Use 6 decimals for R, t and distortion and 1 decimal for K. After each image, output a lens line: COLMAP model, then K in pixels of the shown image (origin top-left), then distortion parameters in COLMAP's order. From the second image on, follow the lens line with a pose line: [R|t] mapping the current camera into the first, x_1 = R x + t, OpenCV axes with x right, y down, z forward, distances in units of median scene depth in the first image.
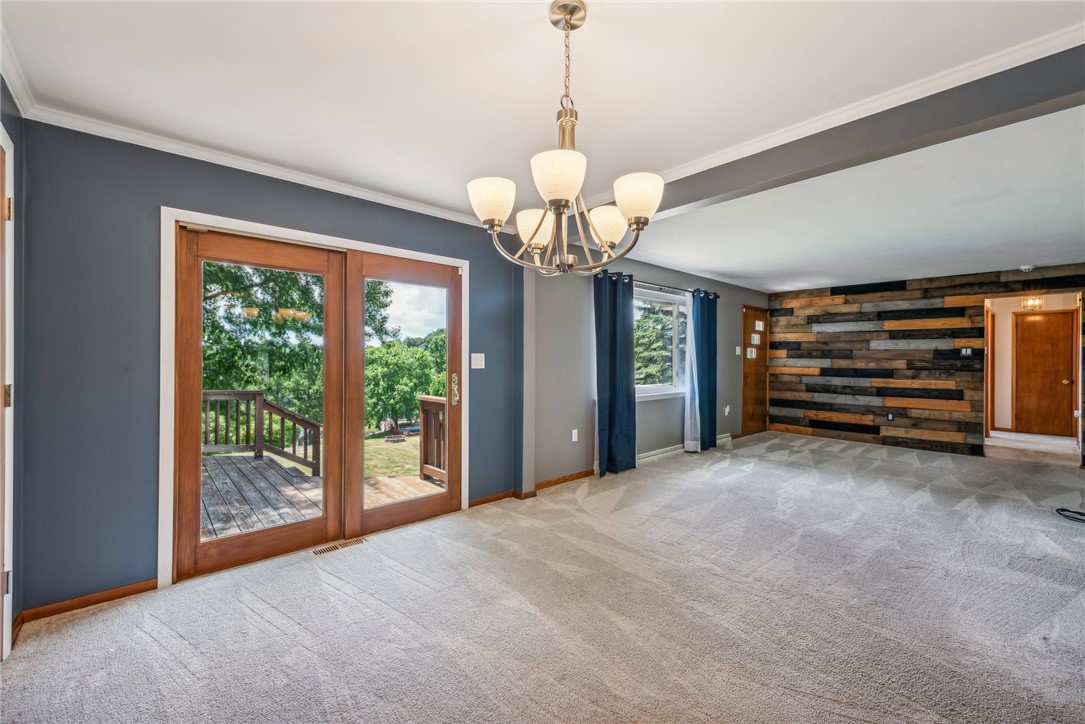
lens RADIAL K [[441.3, 0, 539.3], [0, 441.3, 361.5], [0, 0, 1]] dist [0.012811, -0.004383]
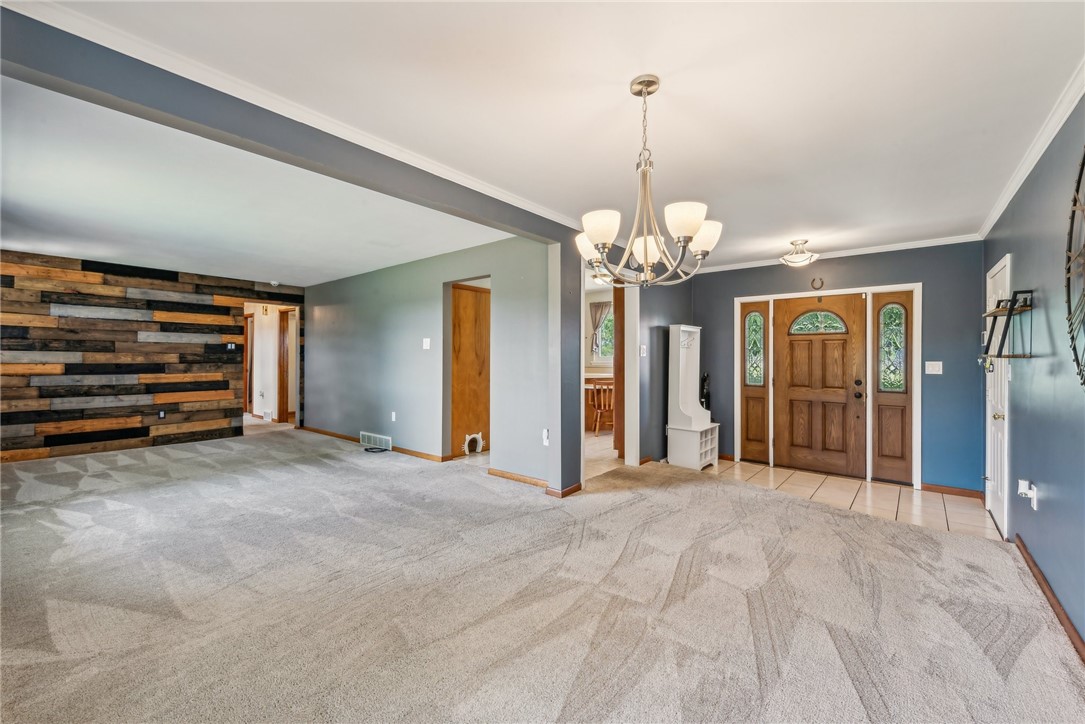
lens RADIAL K [[441.3, 0, 554.1], [0, 441.3, 358.3], [0, 0, 1]] dist [0.012811, -0.004383]
pose [[-0.165774, -0.008518, 0.986127, -0.295204], [0.001175, 0.999960, 0.008835, -0.000882], [-0.986163, 0.002623, -0.165757, 0.373014]]
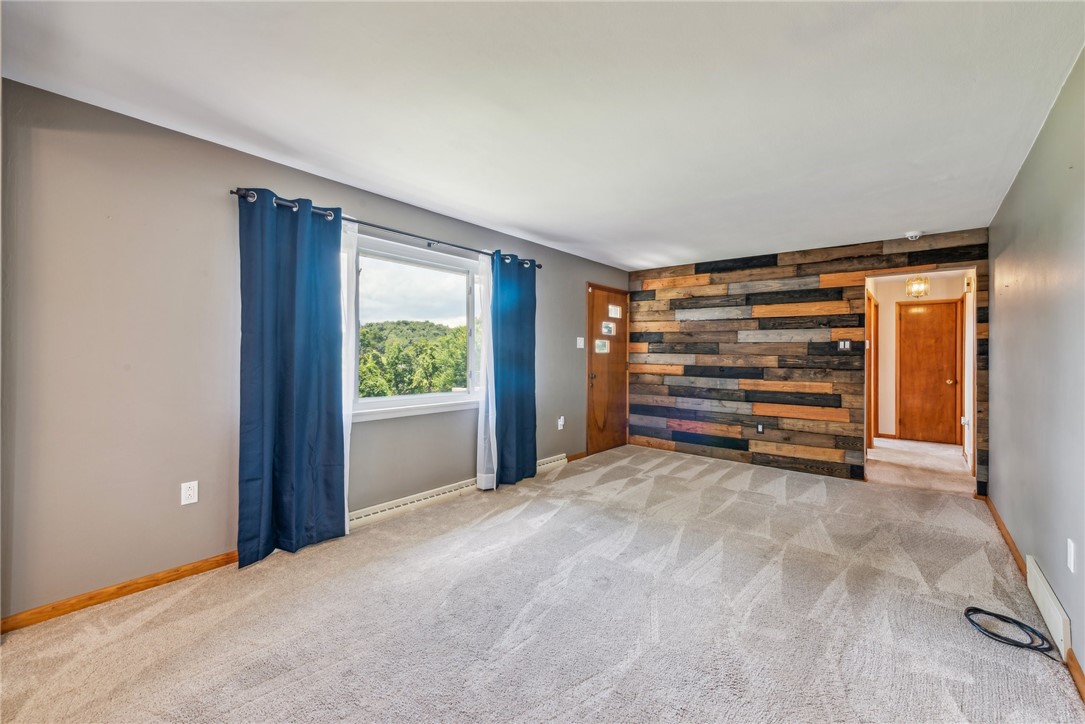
lens RADIAL K [[441.3, 0, 542.5], [0, 441.3, 355.0], [0, 0, 1]] dist [0.012811, -0.004383]
pose [[0.989535, 0.004383, 0.144224, 0.326653], [-0.003514, 0.999974, -0.006282, 0.001678], [-0.144248, 0.005709, 0.989525, 0.310100]]
